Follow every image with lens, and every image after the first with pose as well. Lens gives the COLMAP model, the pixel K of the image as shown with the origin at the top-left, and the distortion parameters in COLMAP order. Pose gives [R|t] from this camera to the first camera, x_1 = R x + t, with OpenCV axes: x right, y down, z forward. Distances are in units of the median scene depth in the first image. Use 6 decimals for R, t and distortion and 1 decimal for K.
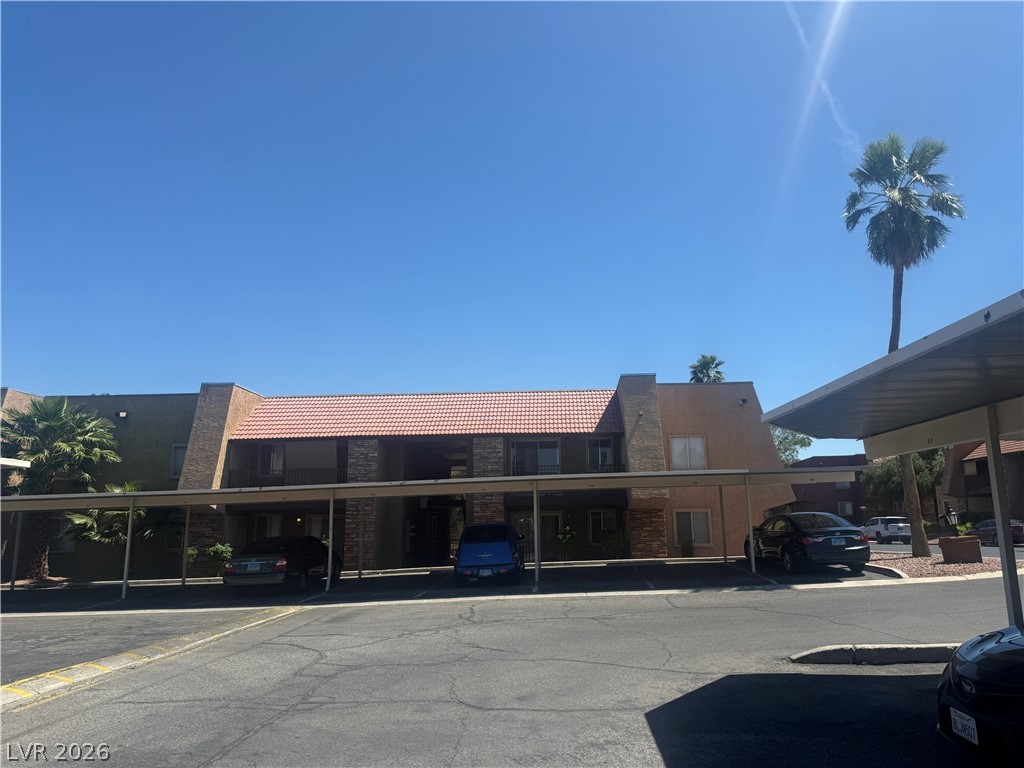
lens RADIAL K [[720.0, 0, 514.9], [0, 720.0, 384.9], [0, 0, 1]] dist [-0.019336, -0.011609]
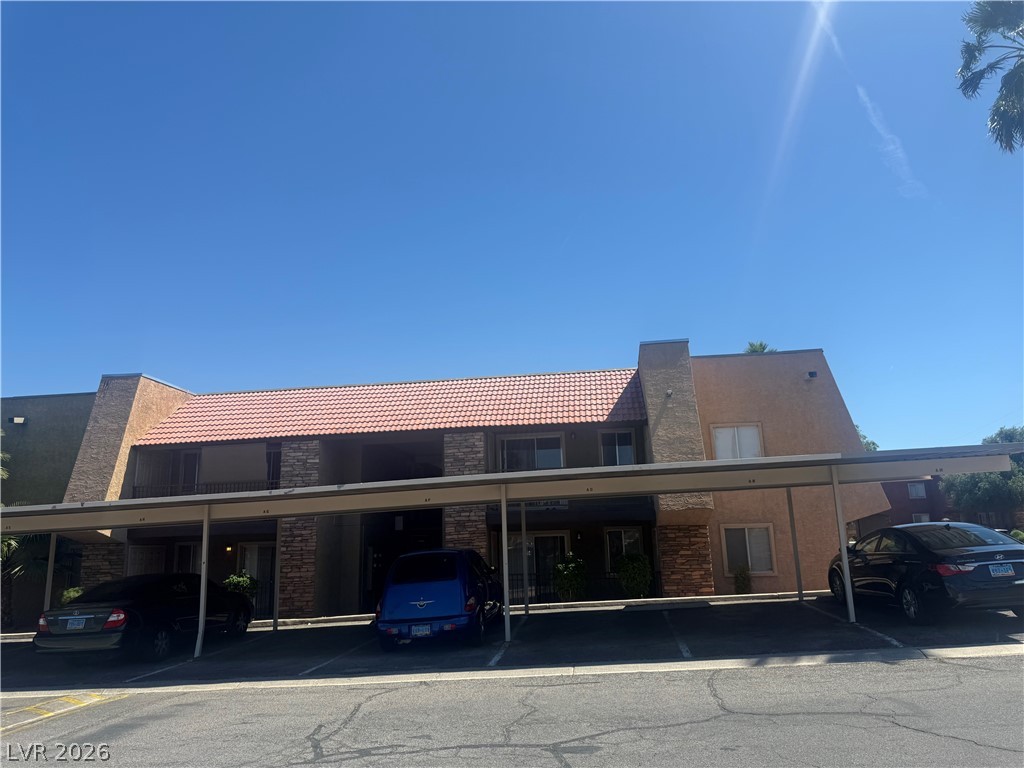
lens RADIAL K [[720.0, 0, 512.8], [0, 720.0, 379.7], [0, 0, 1]] dist [-0.019336, -0.011609]
pose [[0.997553, -0.033608, -0.061303, 0.061958], [0.031323, 0.998792, -0.037858, 0.048728], [0.062501, 0.035845, 0.997401, 0.264983]]
